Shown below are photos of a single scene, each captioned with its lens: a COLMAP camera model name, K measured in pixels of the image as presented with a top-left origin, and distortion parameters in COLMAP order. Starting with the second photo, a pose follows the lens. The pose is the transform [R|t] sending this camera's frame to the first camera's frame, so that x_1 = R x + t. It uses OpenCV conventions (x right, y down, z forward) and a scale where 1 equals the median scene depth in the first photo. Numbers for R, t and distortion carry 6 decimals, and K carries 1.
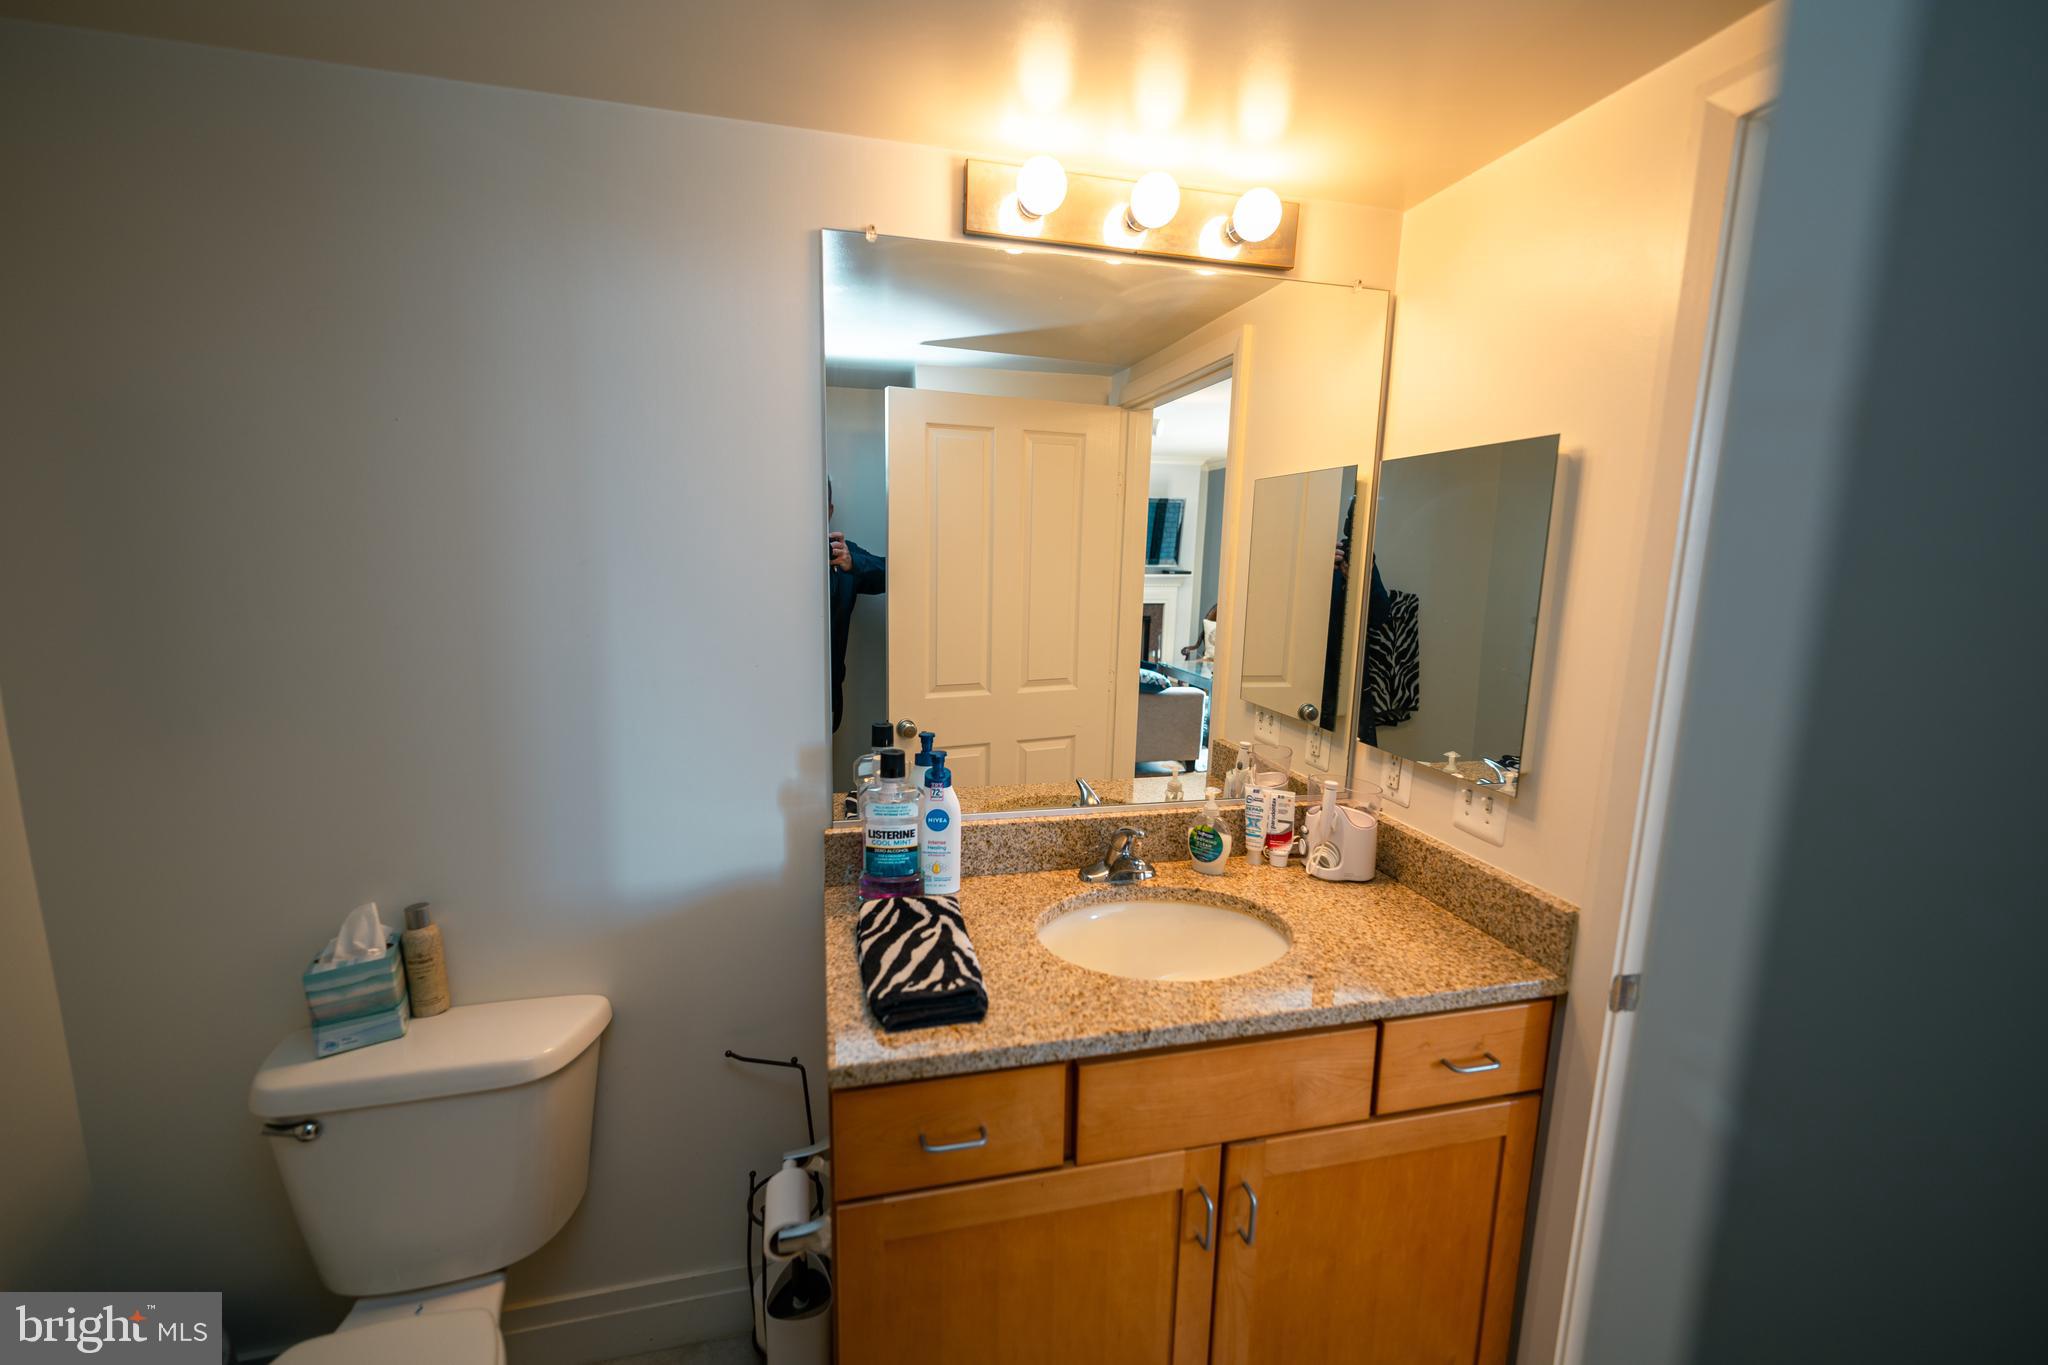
lens RADIAL K [[822.0, 0, 1021.4], [0, 822.0, 686.8], [0, 0, 1]] dist [-0.000644, -0.000906]
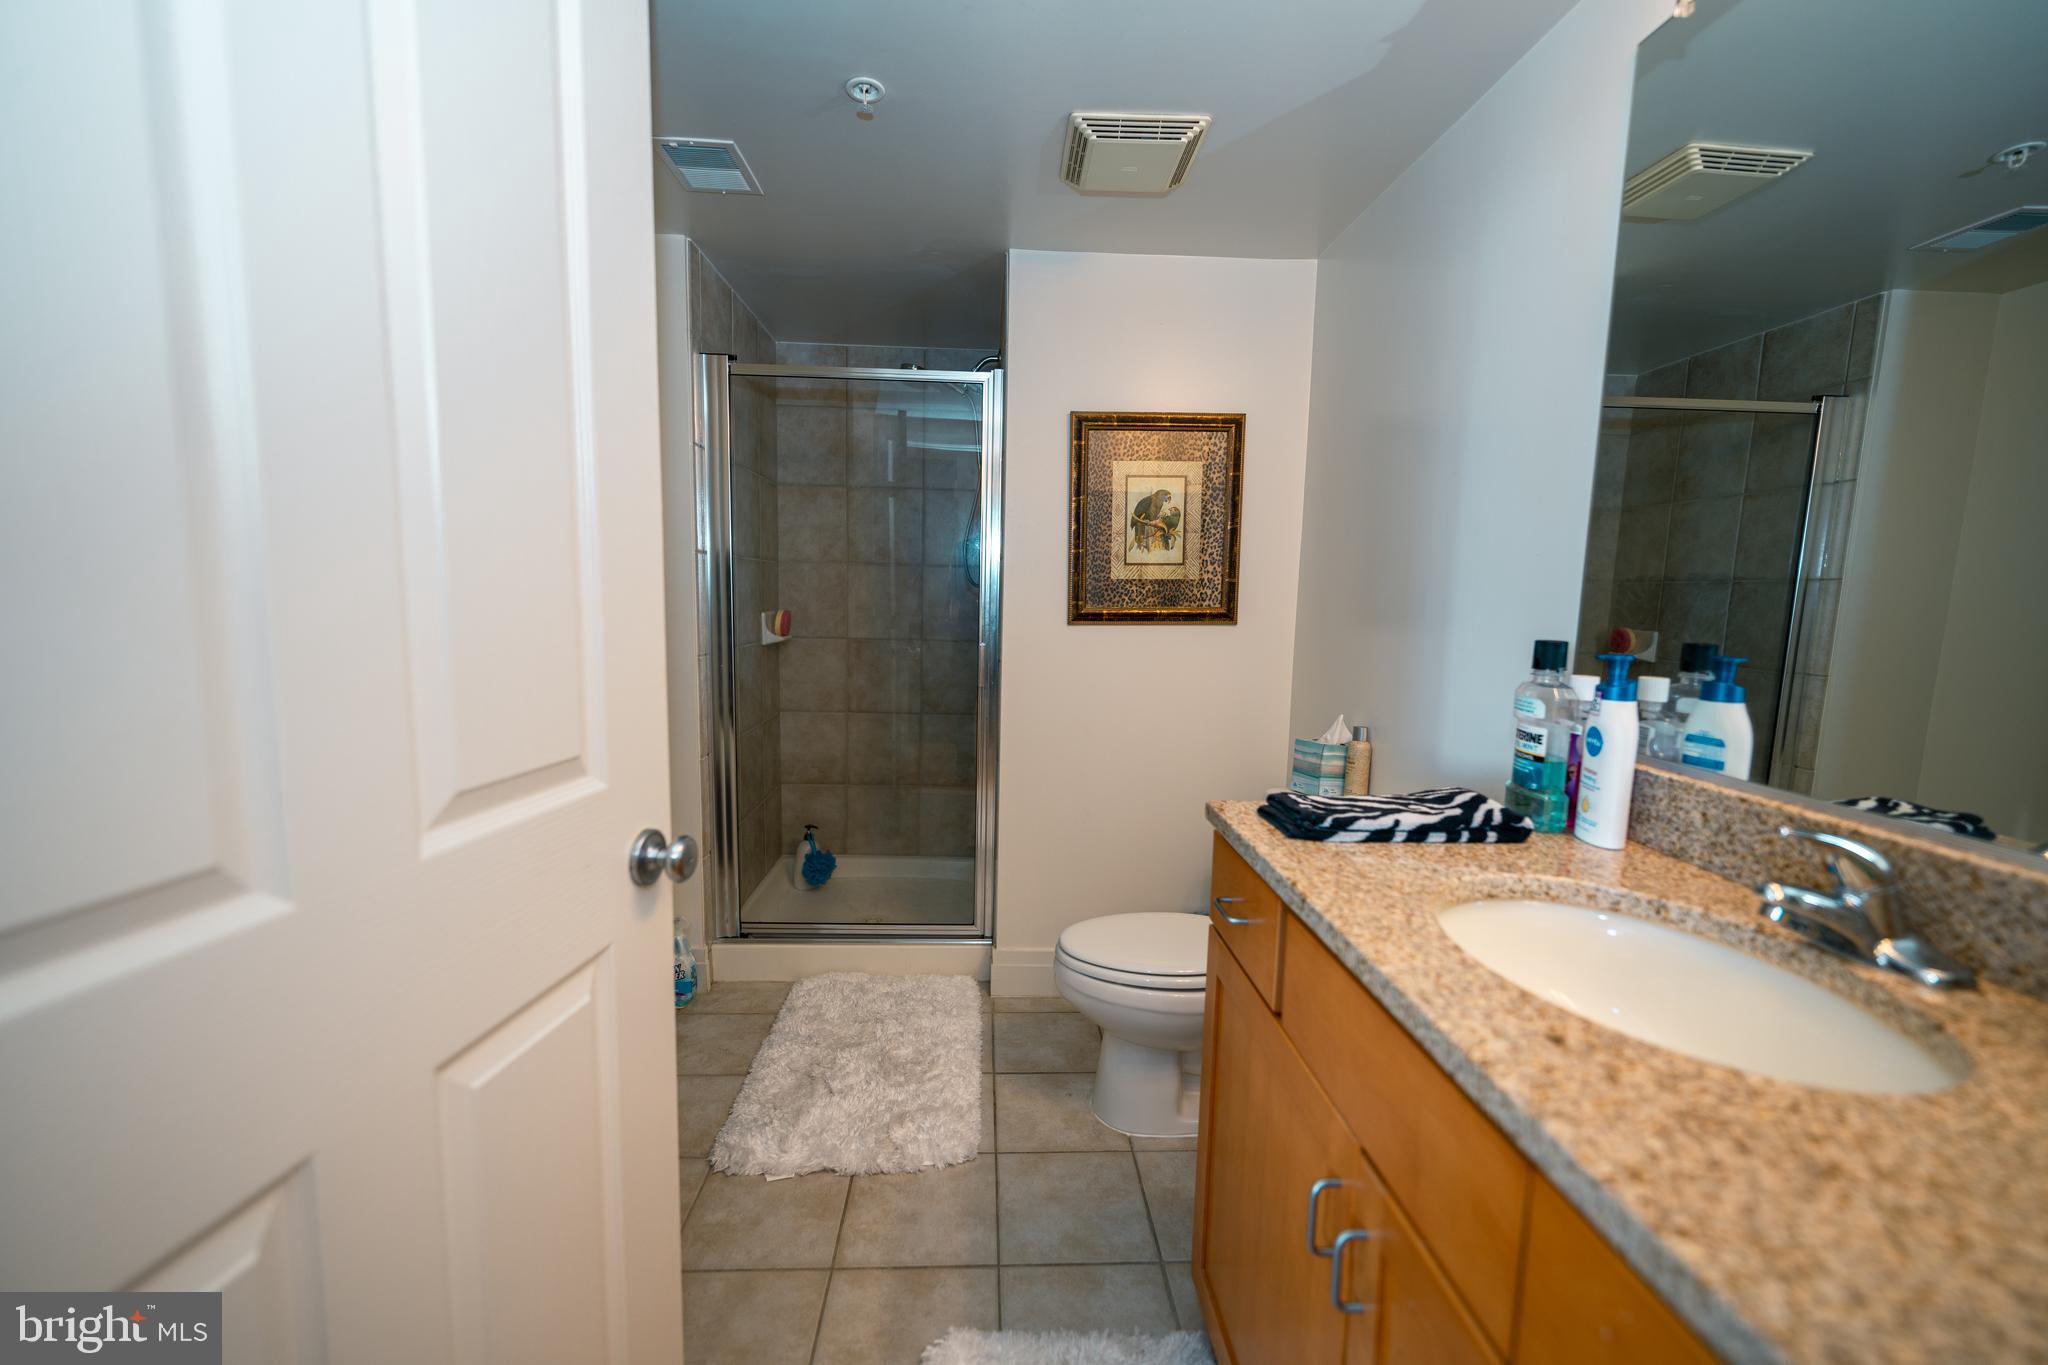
lens RADIAL K [[822.0, 0, 1021.4], [0, 822.0, 686.8], [0, 0, 1]] dist [-0.000644, -0.000906]
pose [[-0.191658, 0.092844, -0.977060, 0.827914], [-0.187207, 0.973780, 0.129254, 0.126128], [0.963442, 0.207685, -0.169252, 0.670440]]
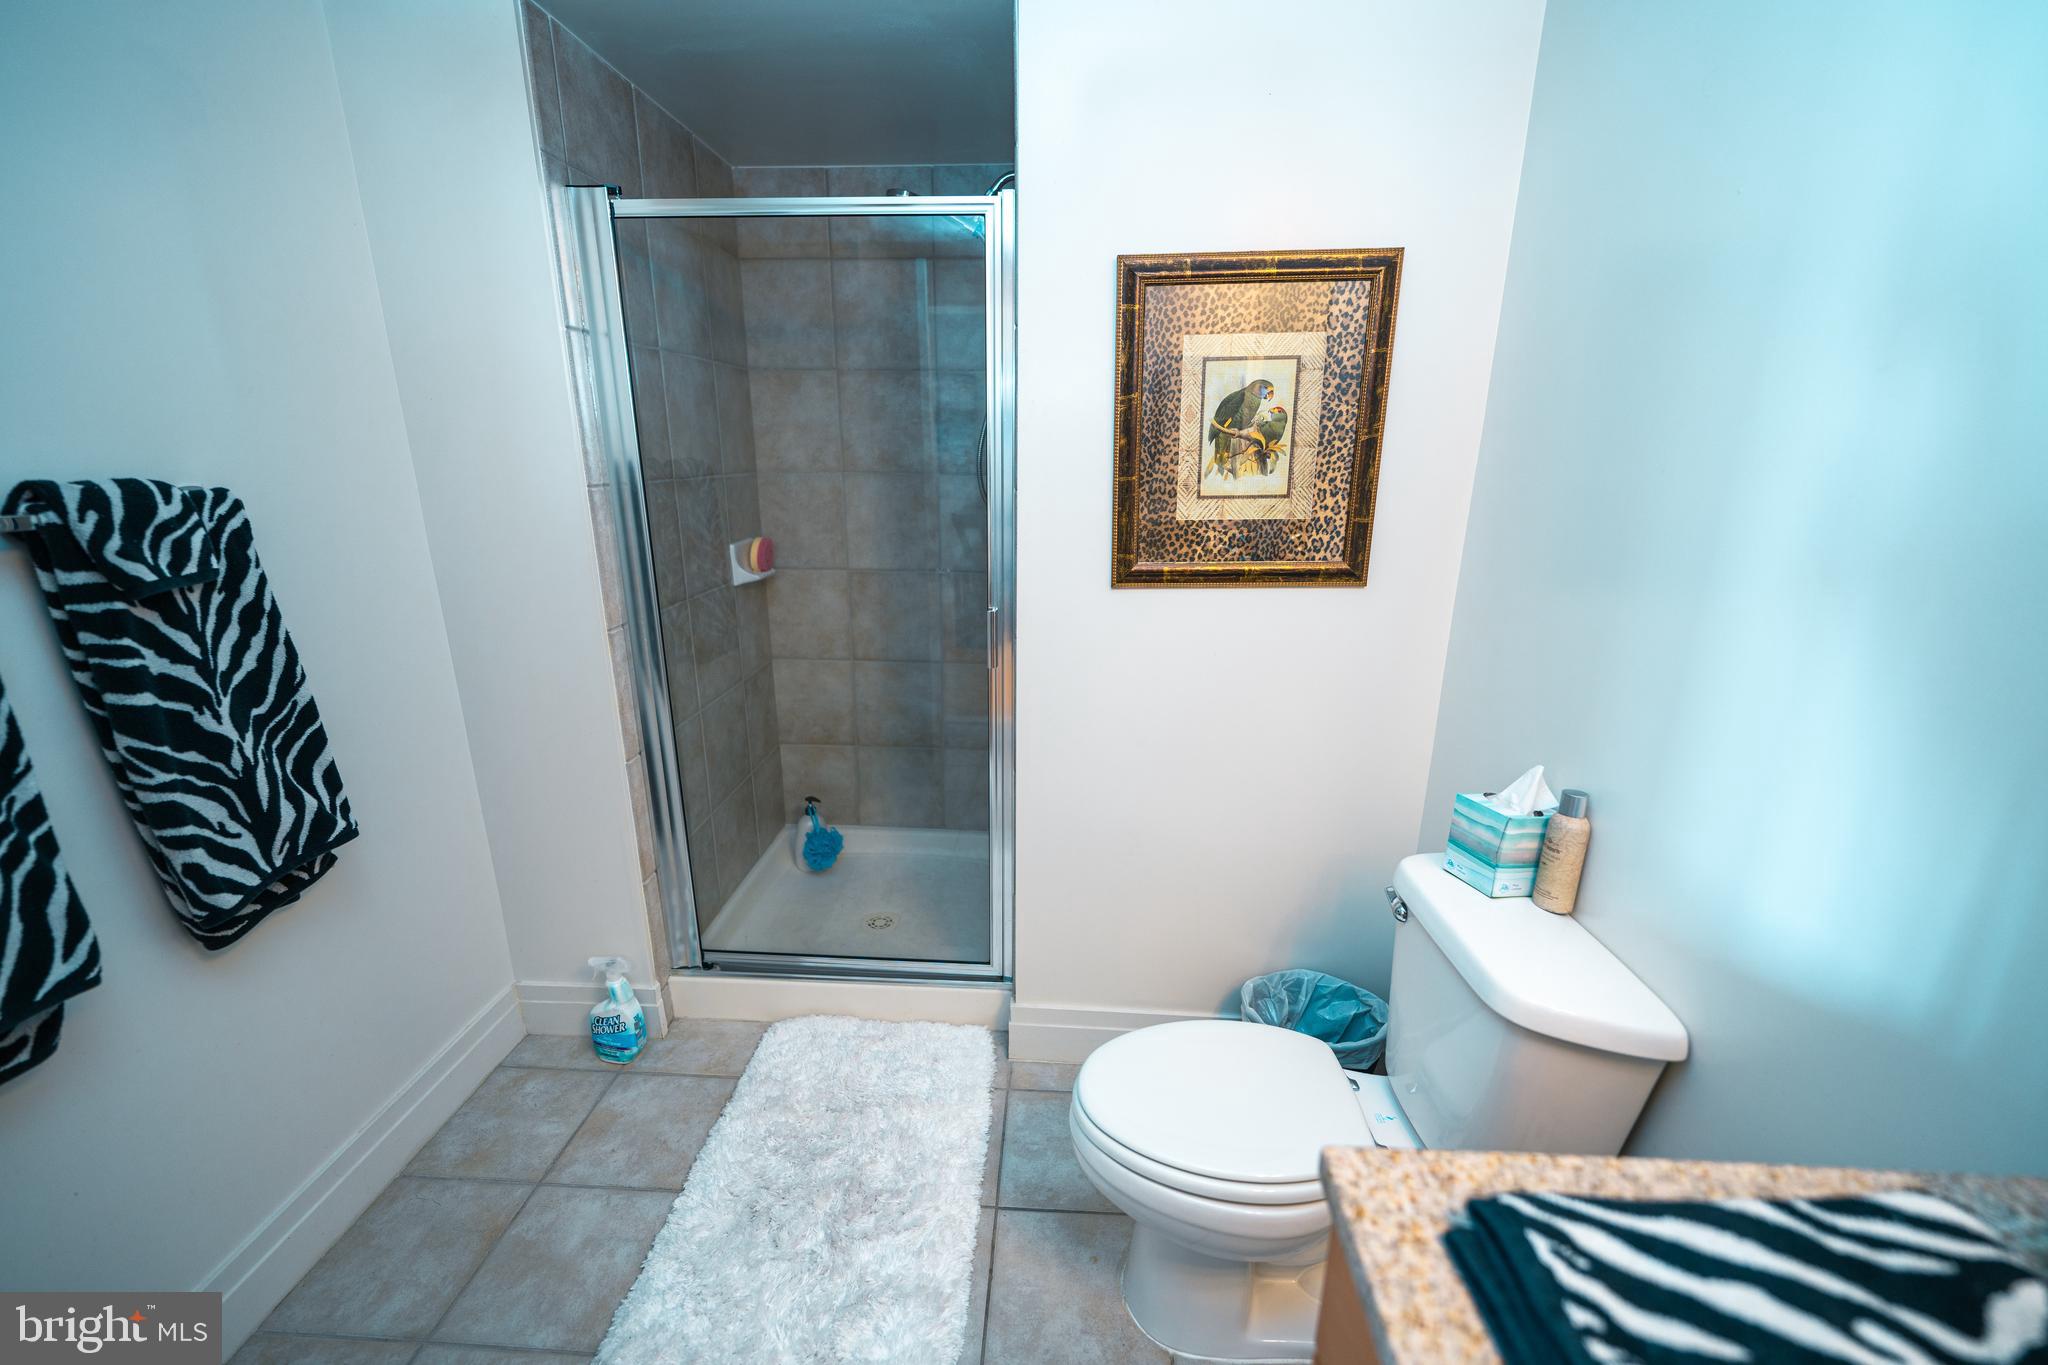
lens RADIAL K [[822.0, 0, 1021.4], [0, 822.0, 686.8], [0, 0, 1]] dist [-0.000644, -0.000906]
pose [[-0.289257, 0.250103, -0.924002, 0.241016], [-0.167883, 0.937050, 0.306190, -0.013105], [0.942415, 0.243691, -0.229060, 0.626666]]
